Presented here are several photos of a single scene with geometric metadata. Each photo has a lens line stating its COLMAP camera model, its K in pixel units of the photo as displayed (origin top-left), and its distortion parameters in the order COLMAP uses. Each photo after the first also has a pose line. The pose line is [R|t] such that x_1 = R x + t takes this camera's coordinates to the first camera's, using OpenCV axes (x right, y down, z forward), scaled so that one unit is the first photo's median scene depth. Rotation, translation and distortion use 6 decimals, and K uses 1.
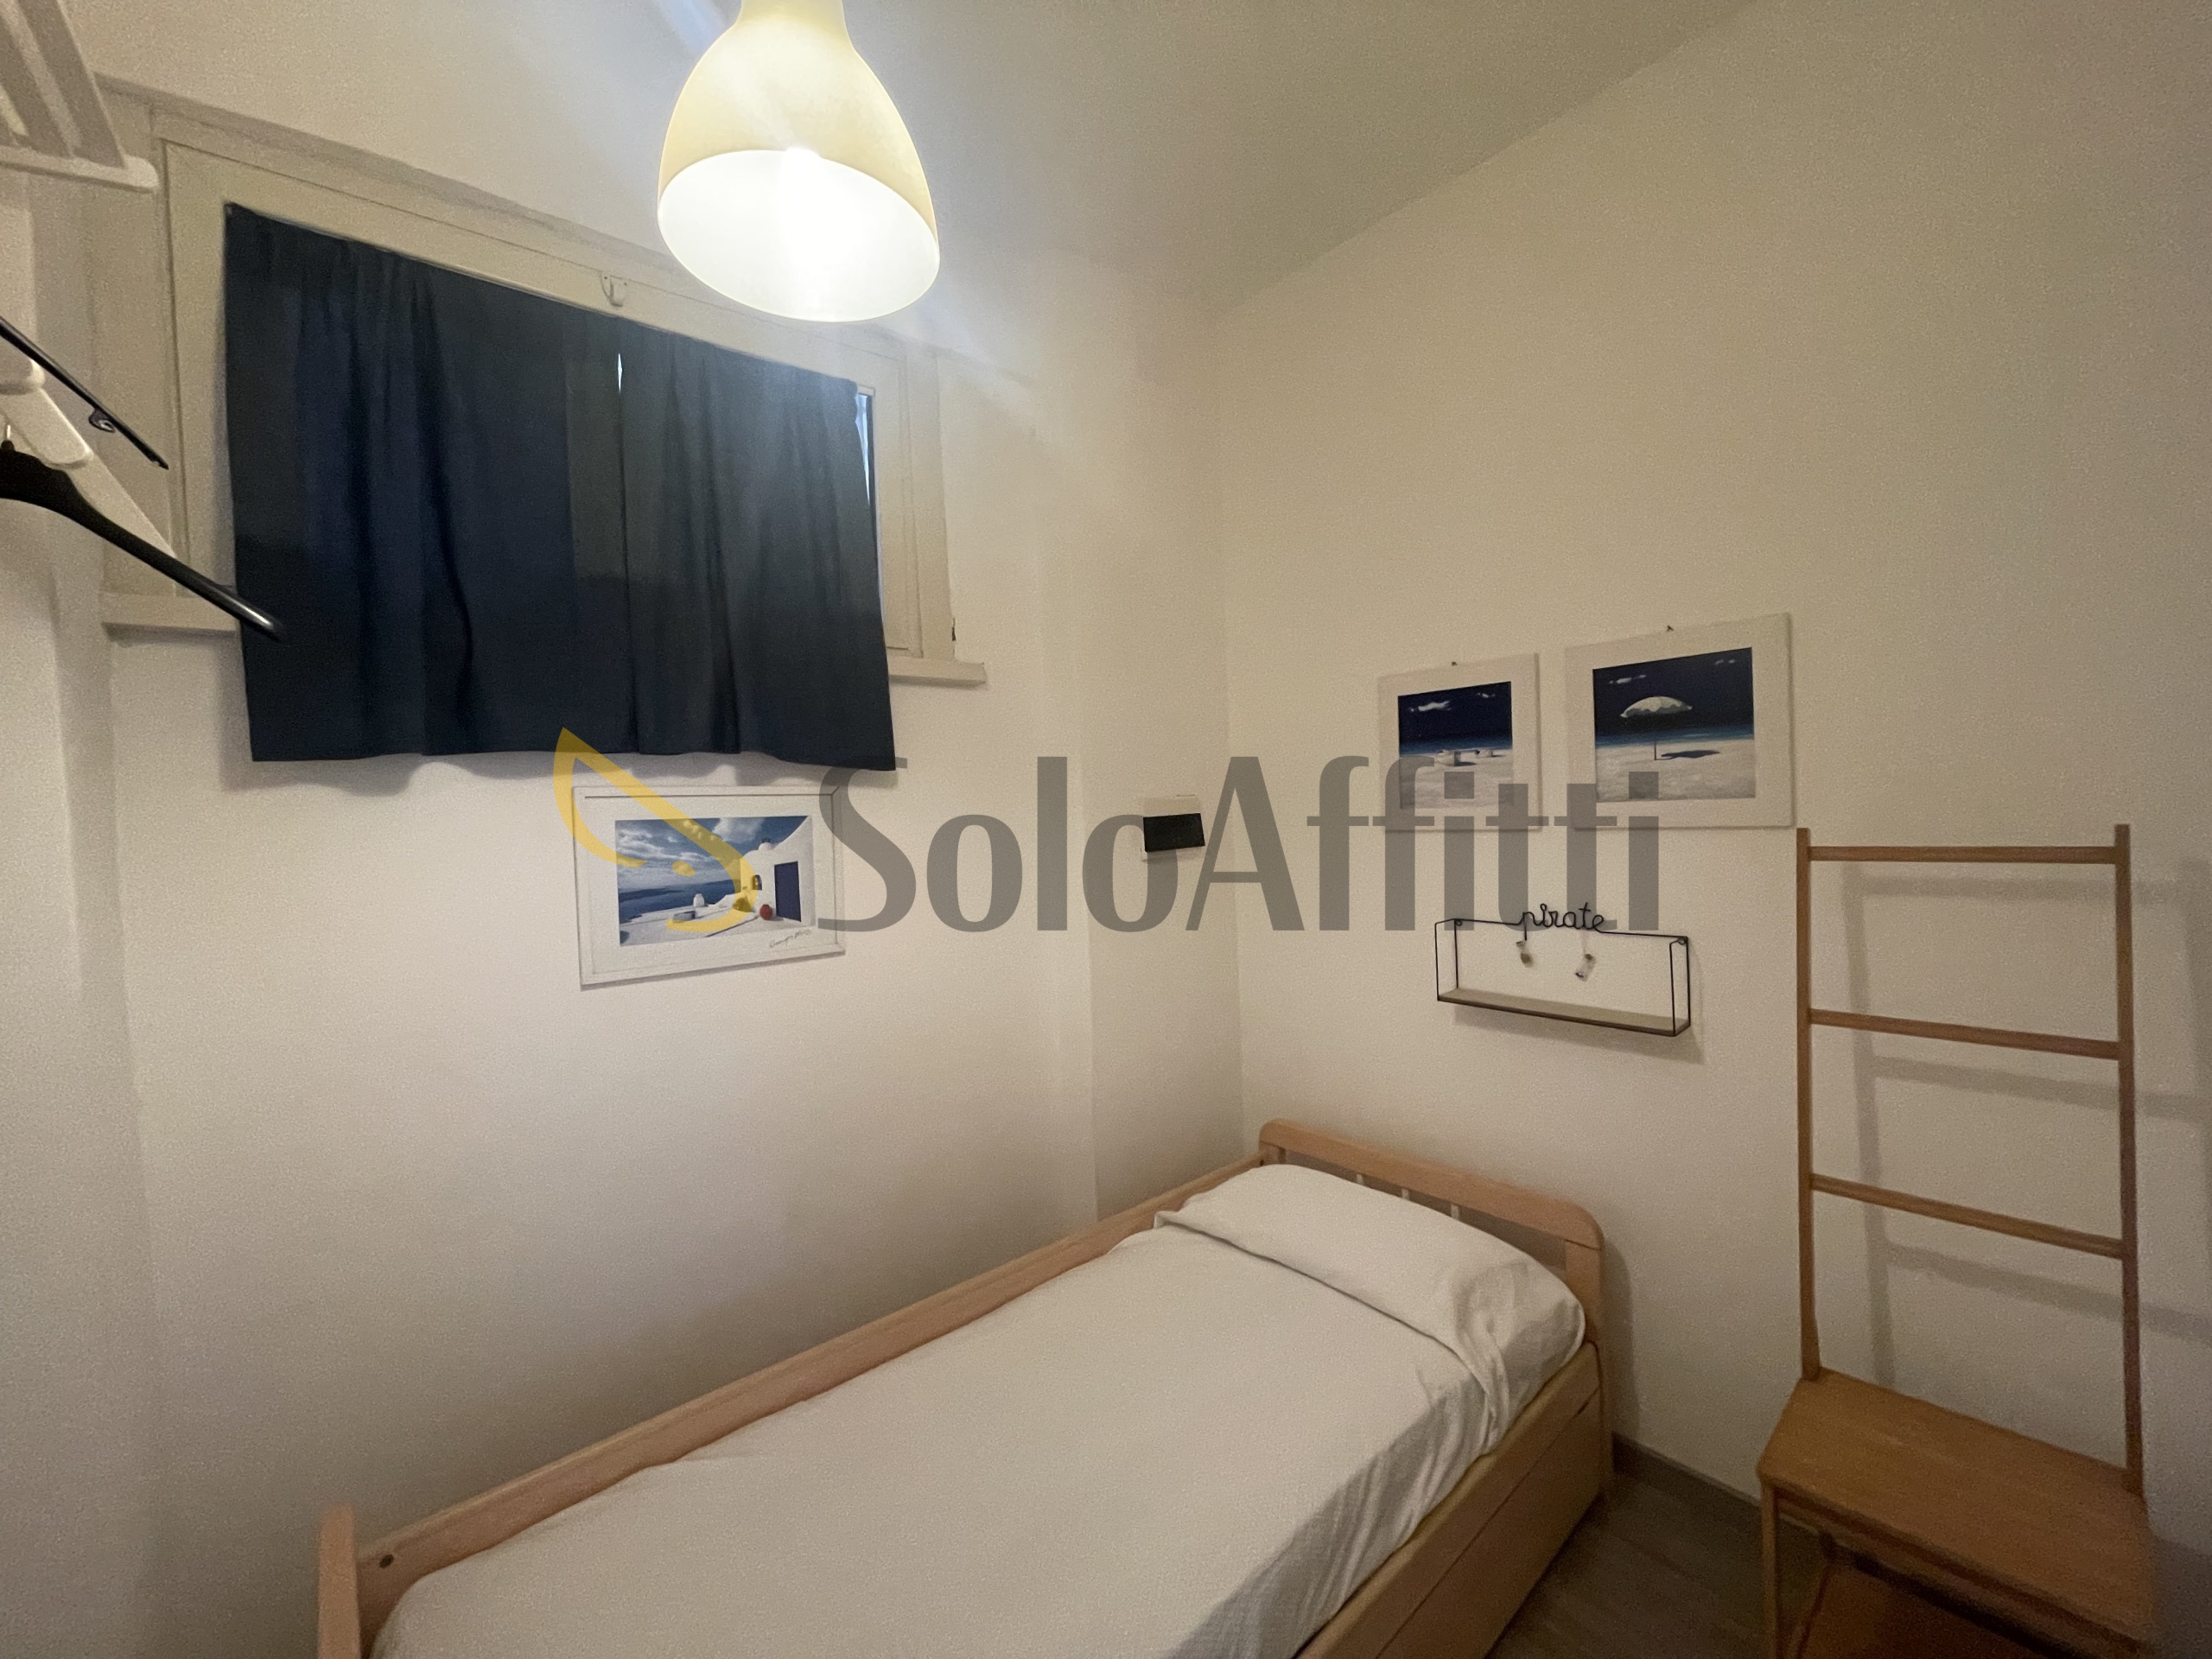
lens RADIAL K [[887.4, 0, 1111.8], [0, 887.4, 822.3], [0, 0, 1]] dist [-0.002375, 0.000369]
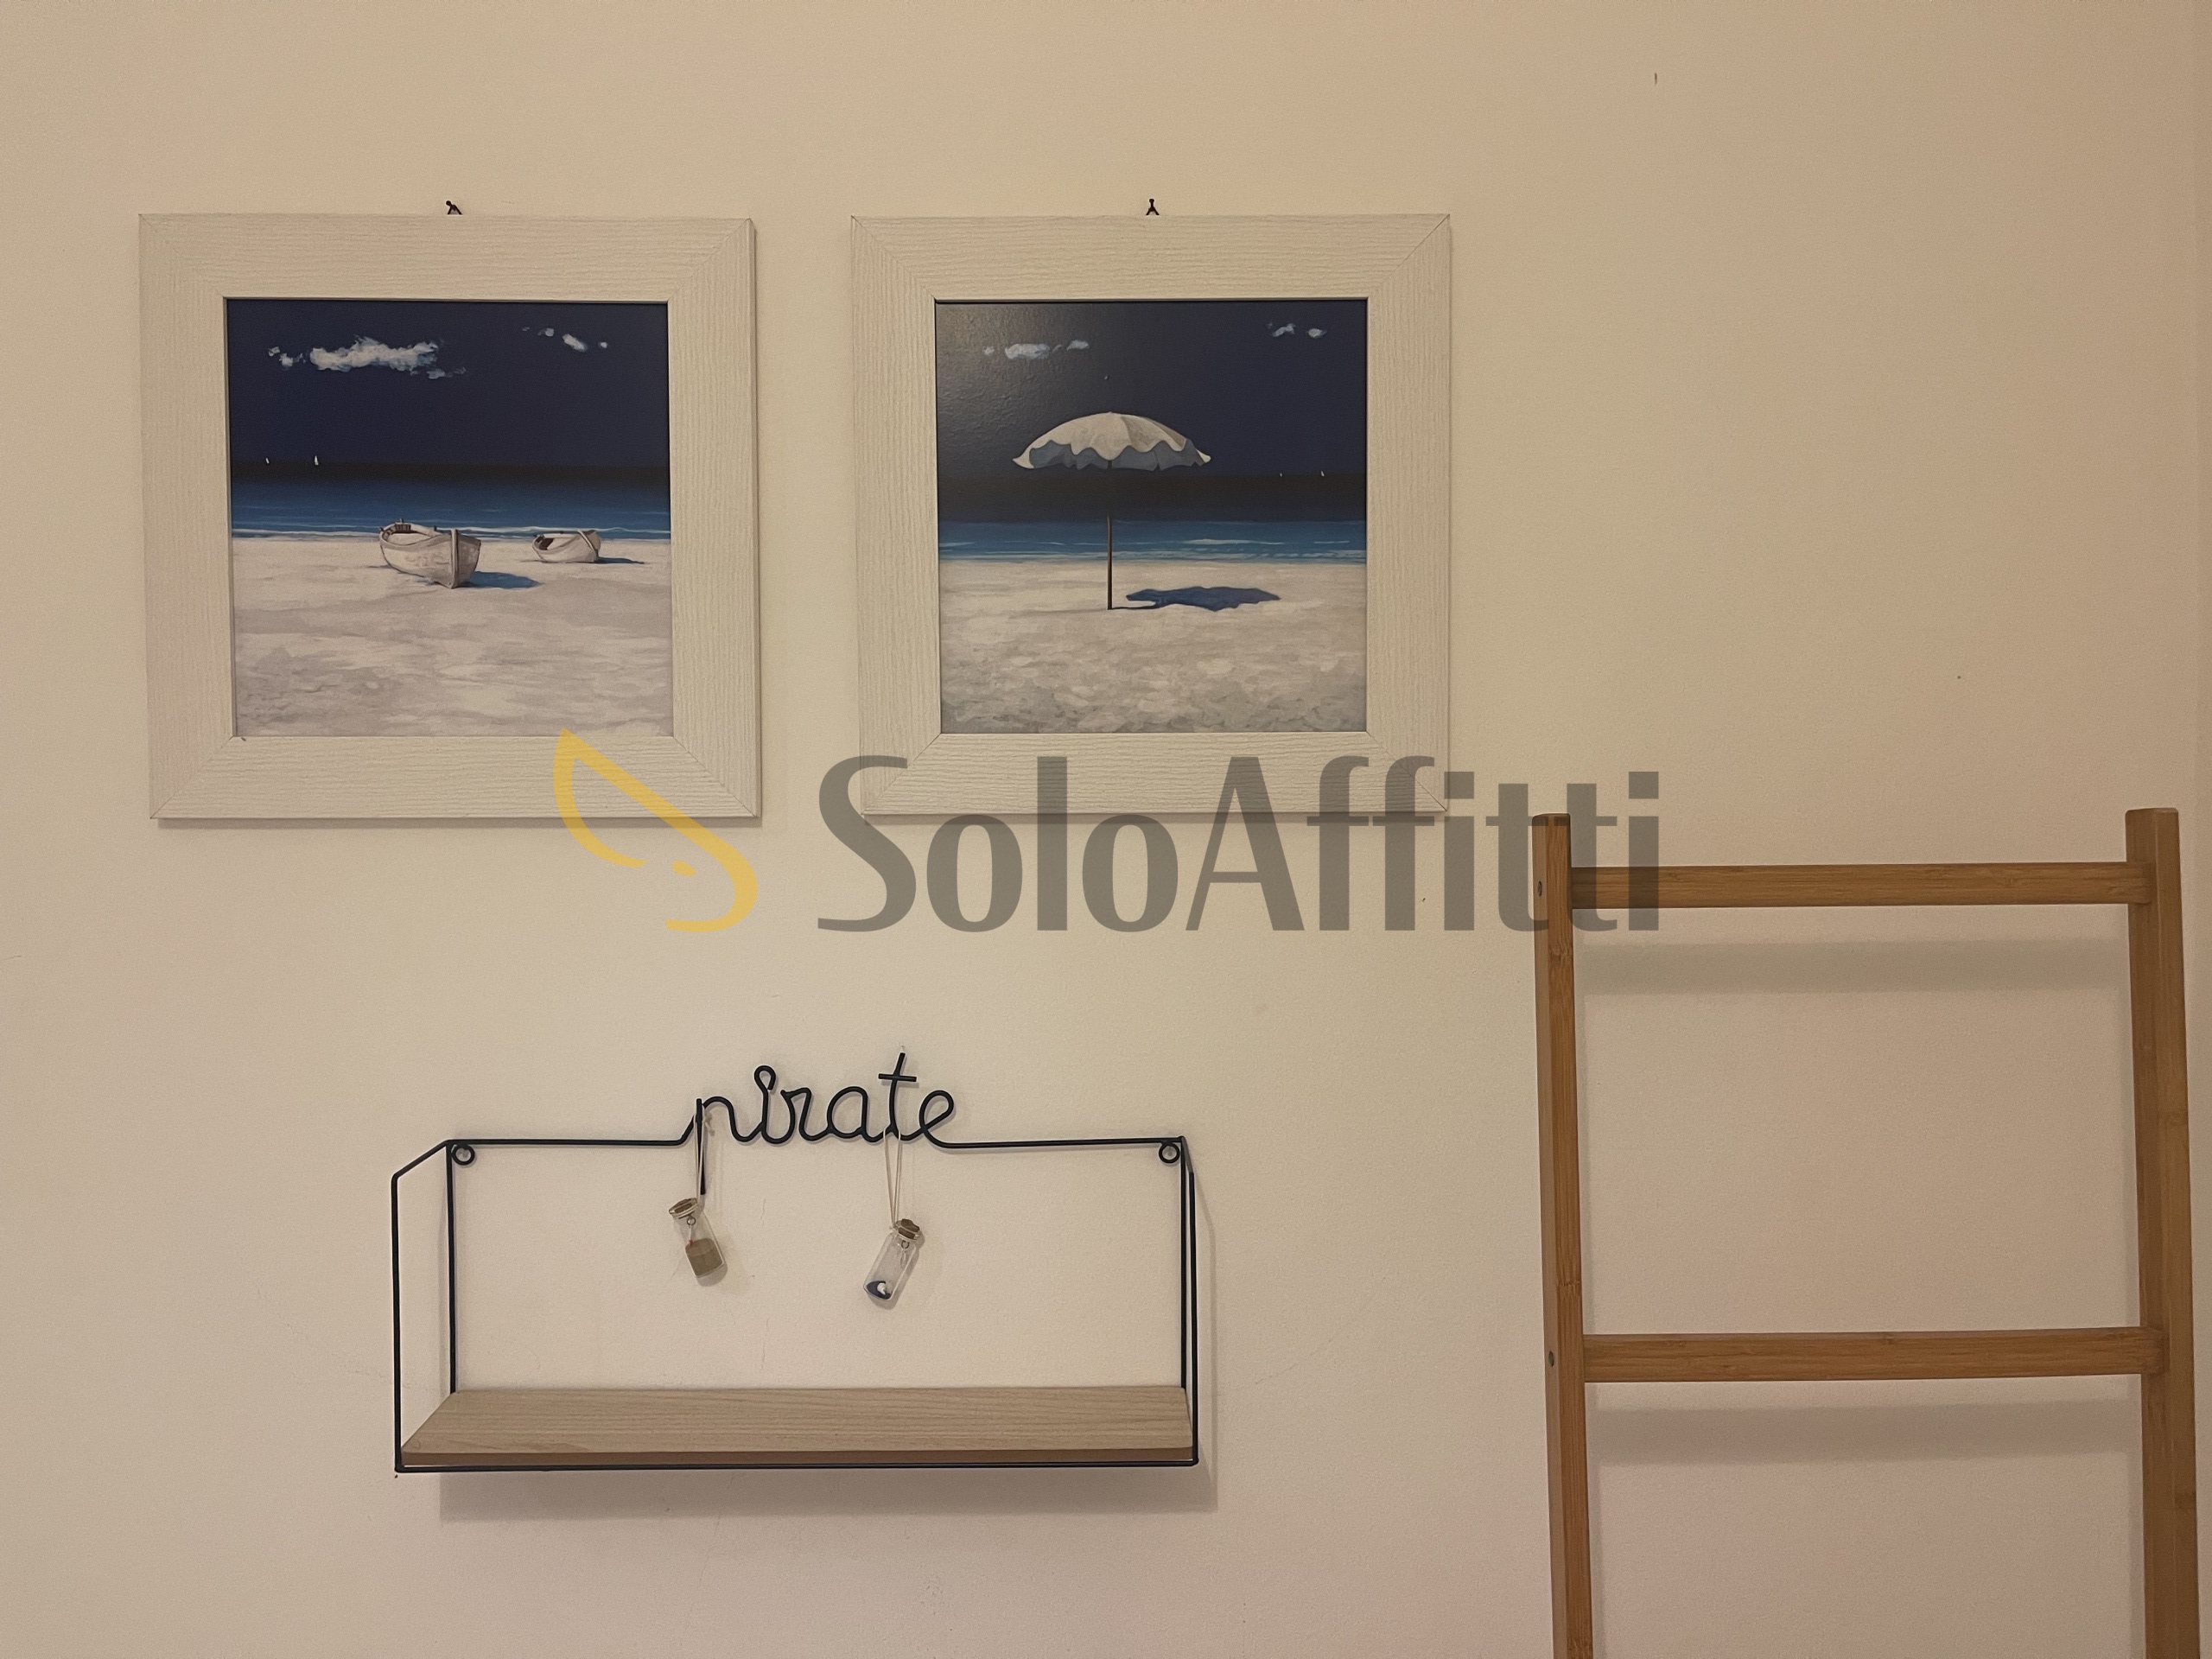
lens RADIAL K [[1658.2, 0, 1173.9], [0, 1658.2, 853.4], [0, 0, 1]] dist [0.062578, -0.063886]
pose [[0.655242, 0.005416, 0.755400, 0.156507], [-0.010938, 0.999937, 0.002319, 0.017406], [-0.755340, -0.009782, 0.655260, 0.546848]]
